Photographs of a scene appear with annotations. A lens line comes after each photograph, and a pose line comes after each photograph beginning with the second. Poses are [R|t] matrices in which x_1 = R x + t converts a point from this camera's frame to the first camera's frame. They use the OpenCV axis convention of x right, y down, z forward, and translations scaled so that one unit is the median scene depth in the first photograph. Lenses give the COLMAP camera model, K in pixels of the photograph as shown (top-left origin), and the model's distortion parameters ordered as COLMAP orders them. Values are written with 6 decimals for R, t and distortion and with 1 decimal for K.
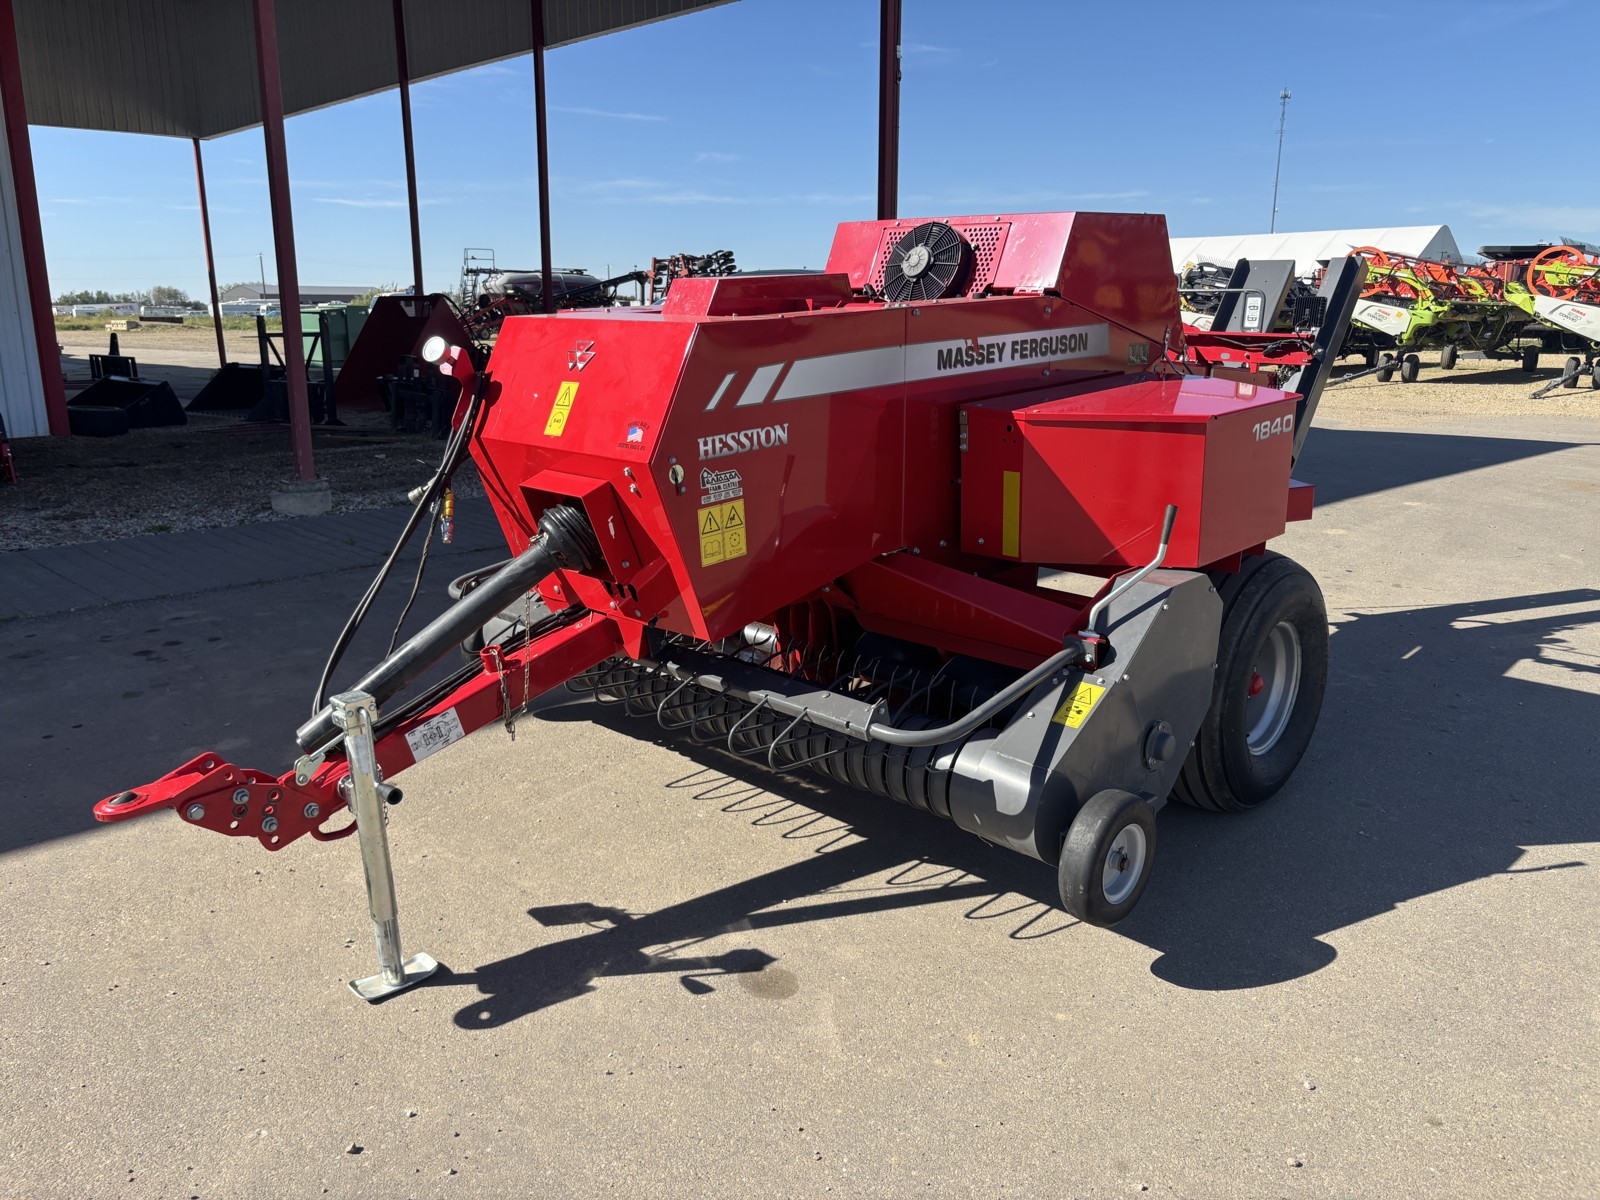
lens RADIAL K [[1196.2, 0, 800.0], [0, 1196.2, 600.0], [0, 0, 1]] dist [0.090605, -0.126384]
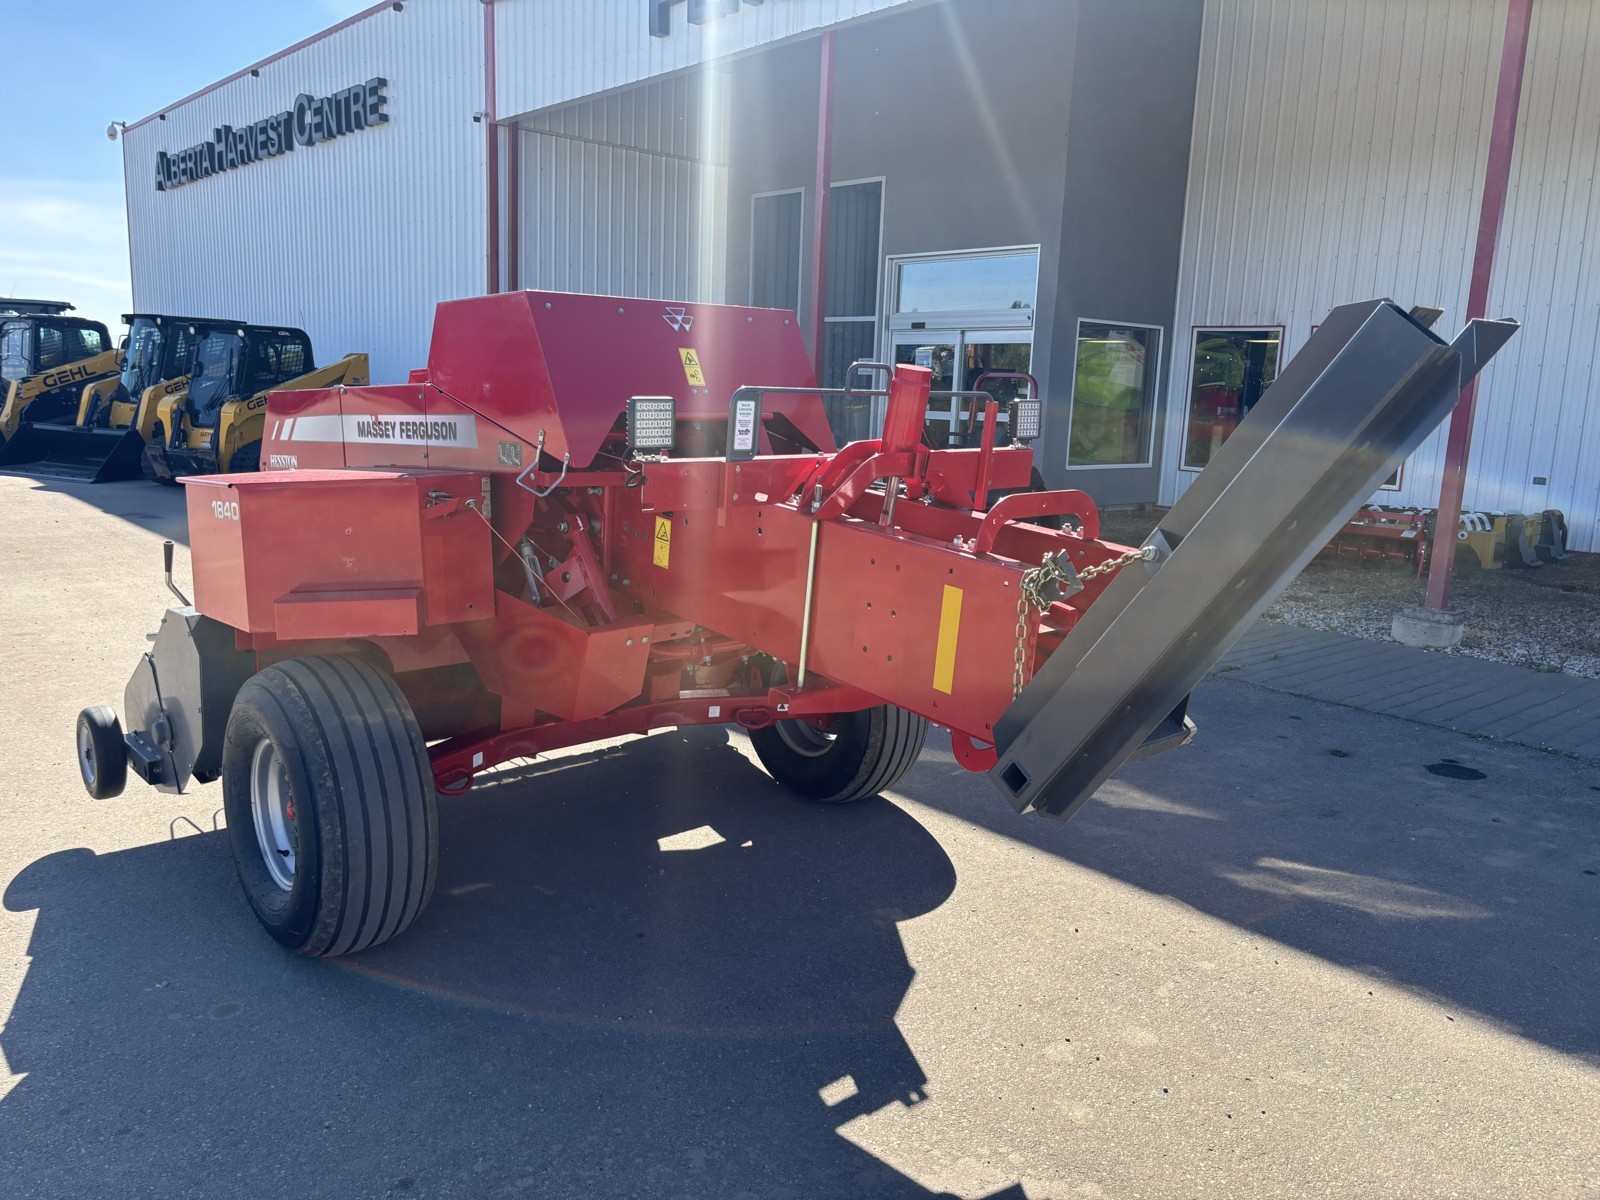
lens RADIAL K [[1208.3, 0, 800.0], [0, 1208.3, 600.0], [0, 0, 1]] dist [0.056969, -0.063797]
pose [[-0.063182, 0.173756, -0.982760, 1.350202], [-0.272362, 0.944345, 0.184474, -0.384370], [0.960118, 0.279321, -0.012341, 1.479409]]
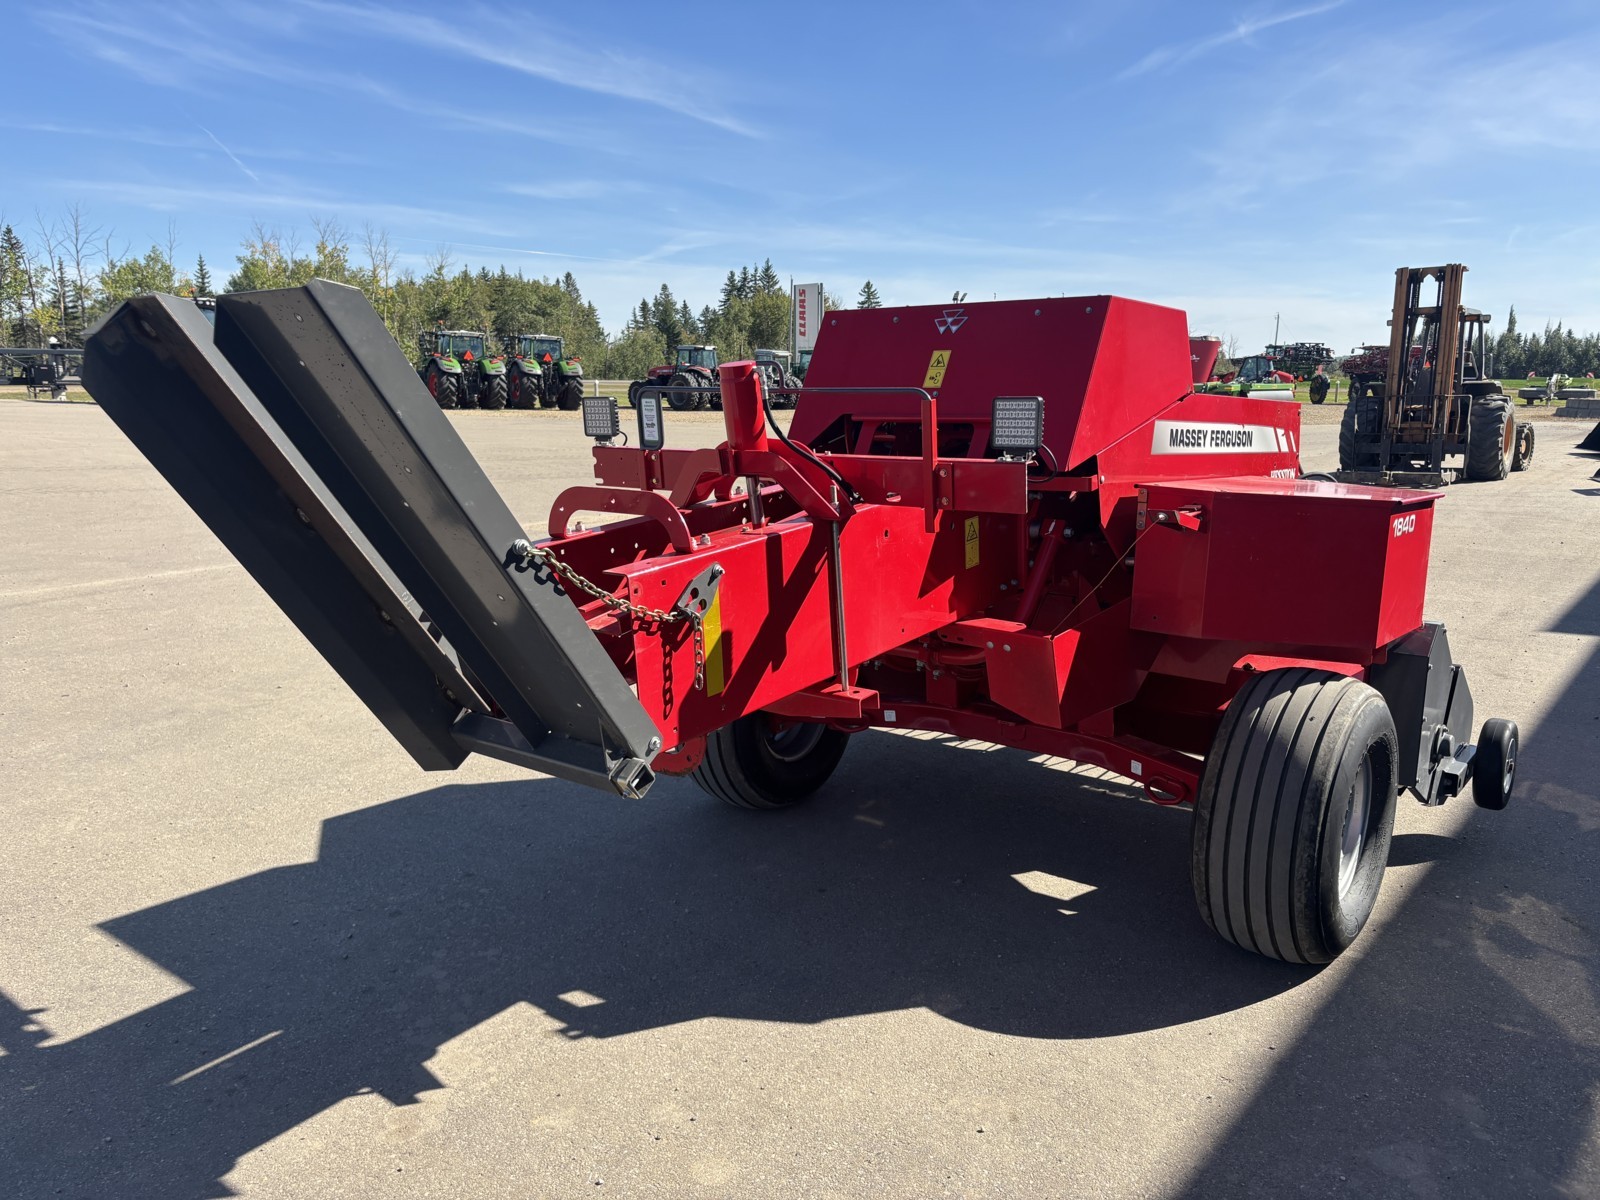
lens RADIAL K [[1209.7, 0, 798.9], [0, 1209.7, 619.5], [0, 0, 1]] dist [0.020376, -0.010406]
pose [[-0.994354, 0.020099, -0.104193, 0.506521], [-0.026548, 0.903553, 0.427652, -0.601518], [0.102740, 0.428004, -0.897918, 2.336492]]
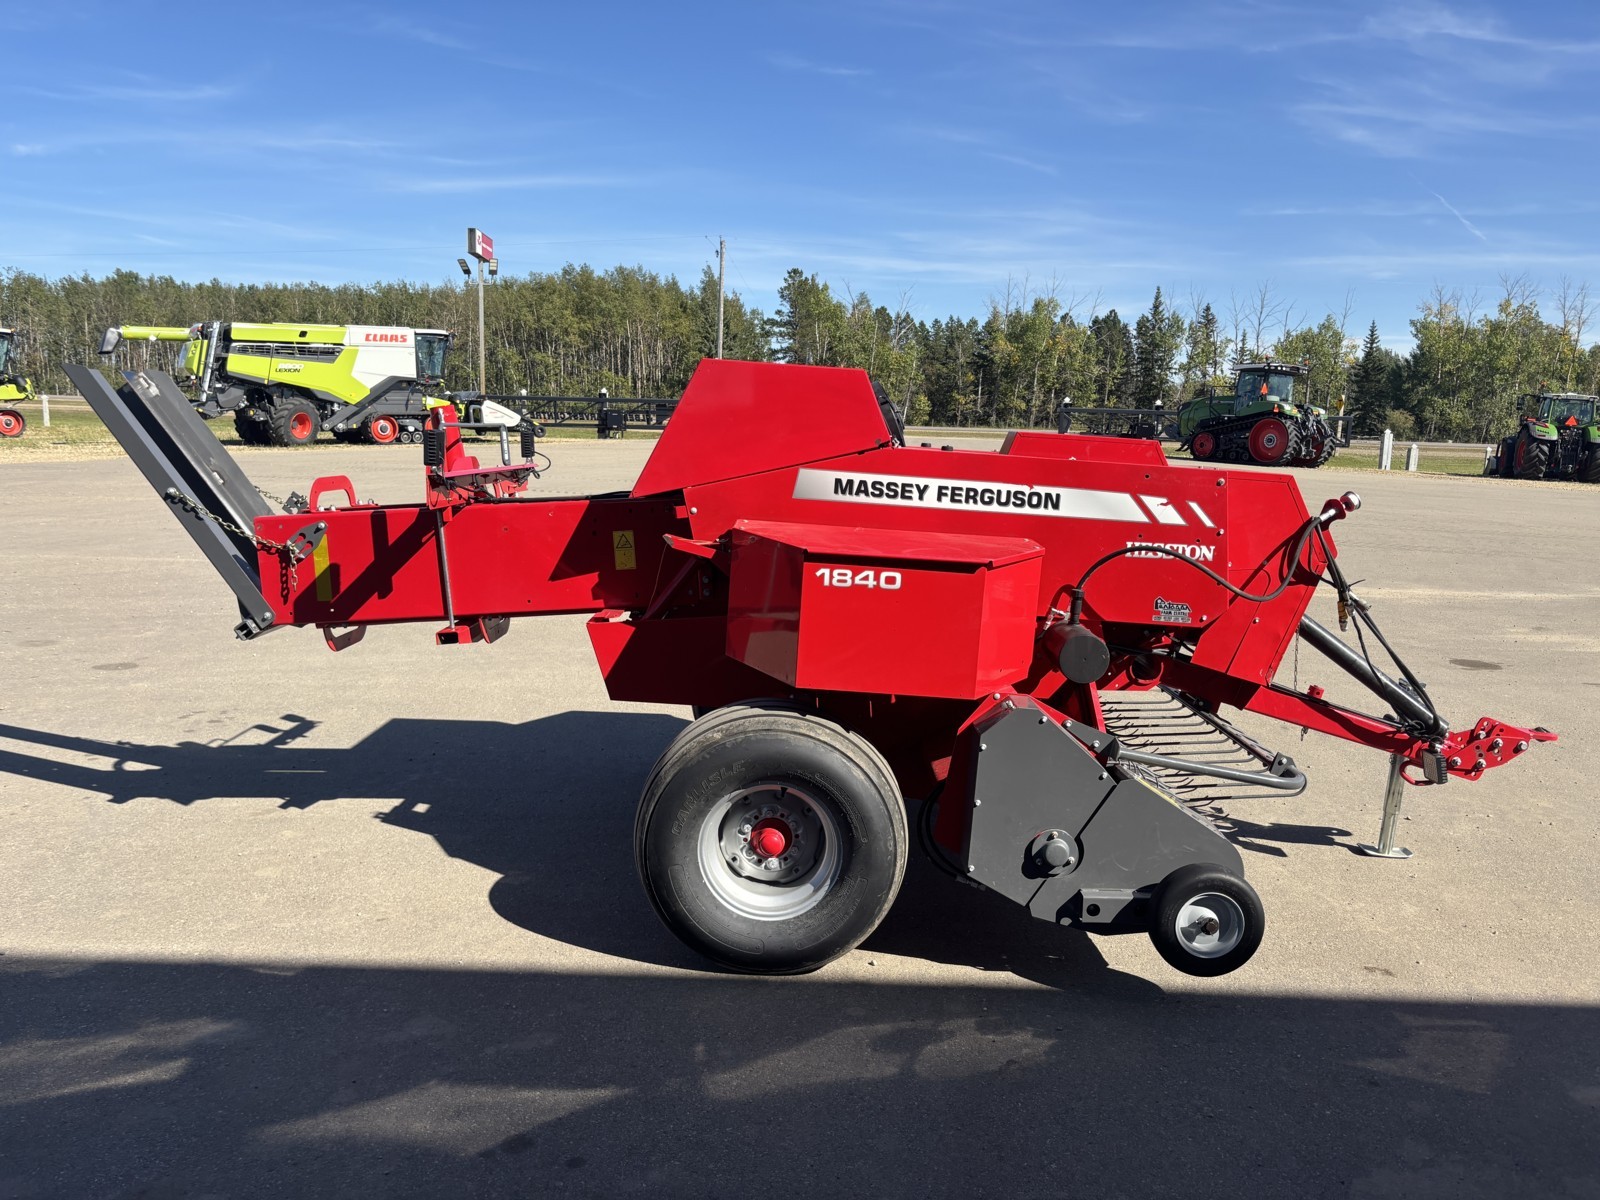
lens RADIAL K [[1228.9, 0, 807.1], [0, 1228.9, 606.9], [0, 0, 1]] dist [0.045238, -0.033510]
pose [[-0.703044, -0.127202, 0.699677, -0.785686], [0.142840, 0.938563, 0.314159, -0.563788], [-0.696653, 0.320810, -0.641682, 2.154547]]
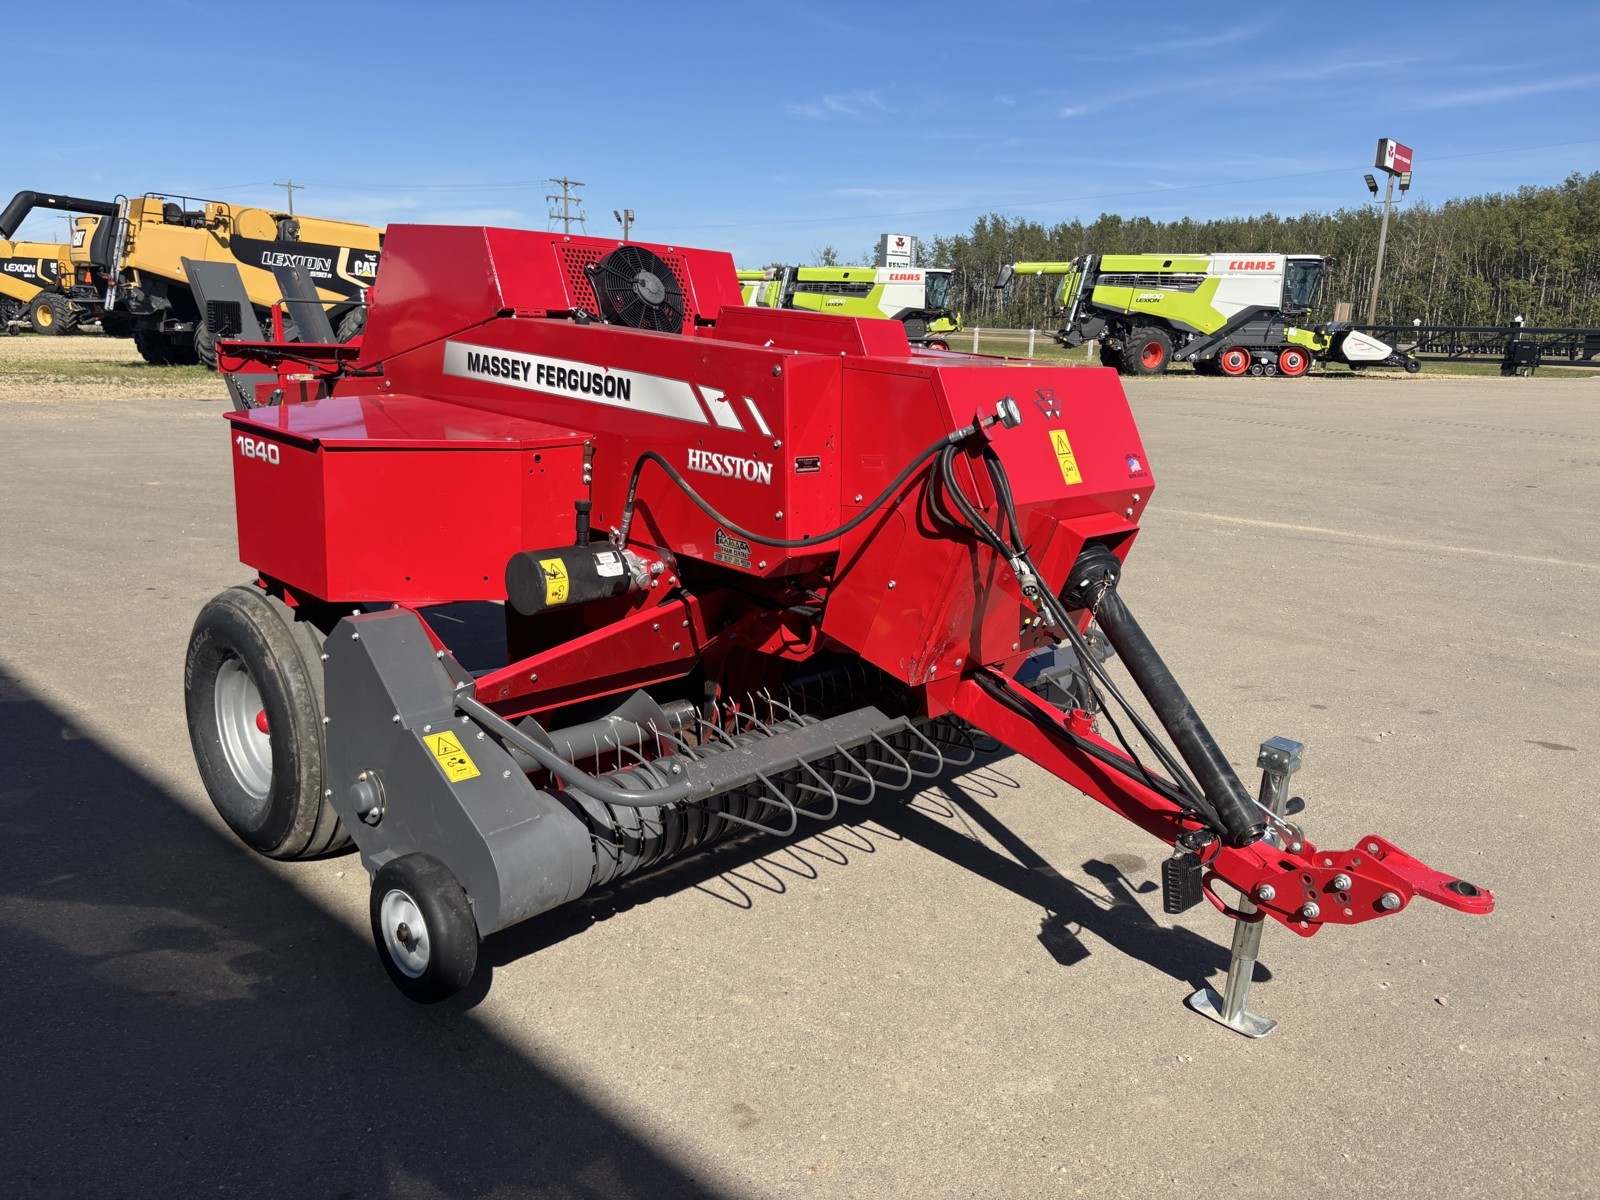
lens RADIAL K [[1206.1, 0, 801.3], [0, 1206.1, 630.9], [0, 0, 1]] dist [0.055360, -0.064022]
pose [[-0.030540, -0.248711, 0.968096, -1.038052], [0.201471, 0.947137, 0.249682, -0.274153], [-0.979018, 0.202669, 0.021183, 1.060655]]
